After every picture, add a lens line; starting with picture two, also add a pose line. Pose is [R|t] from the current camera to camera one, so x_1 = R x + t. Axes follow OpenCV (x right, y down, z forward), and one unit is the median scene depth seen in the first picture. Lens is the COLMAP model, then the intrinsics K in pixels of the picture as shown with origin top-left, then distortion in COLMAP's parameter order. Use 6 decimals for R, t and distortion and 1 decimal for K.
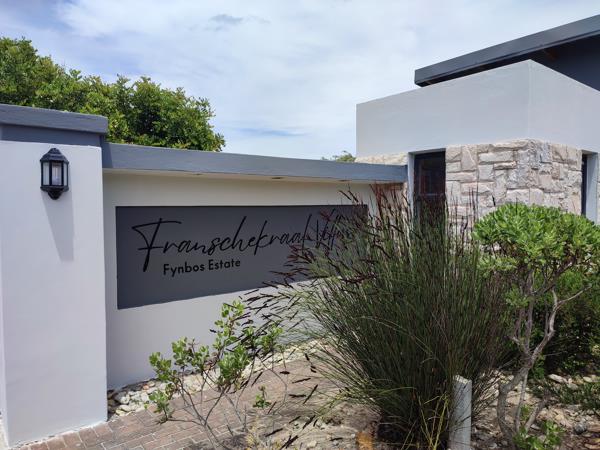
lens RADIAL K [[427.2, 0, 303.2], [0, 427.2, 206.6], [0, 0, 1]] dist [0.027079, -0.031235]
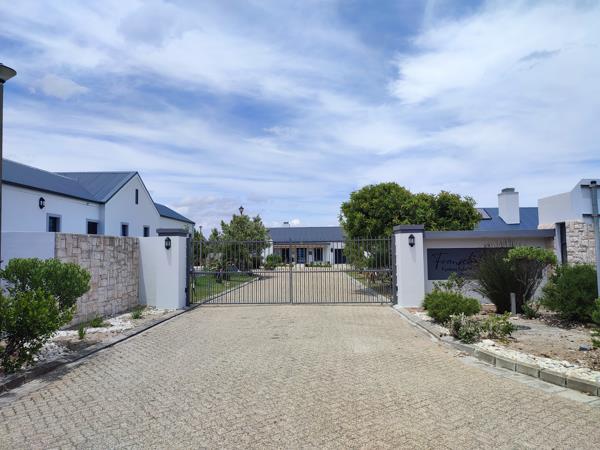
lens RADIAL K [[427.2, 0, 302.6], [0, 427.2, 227.5], [0, 0, 1]] dist [0.027079, -0.031235]
pose [[0.748212, -0.046857, -0.661803, 0.795401], [0.007485, 0.998036, -0.062201, 0.025307], [0.663417, 0.041586, 0.747093, -1.619618]]
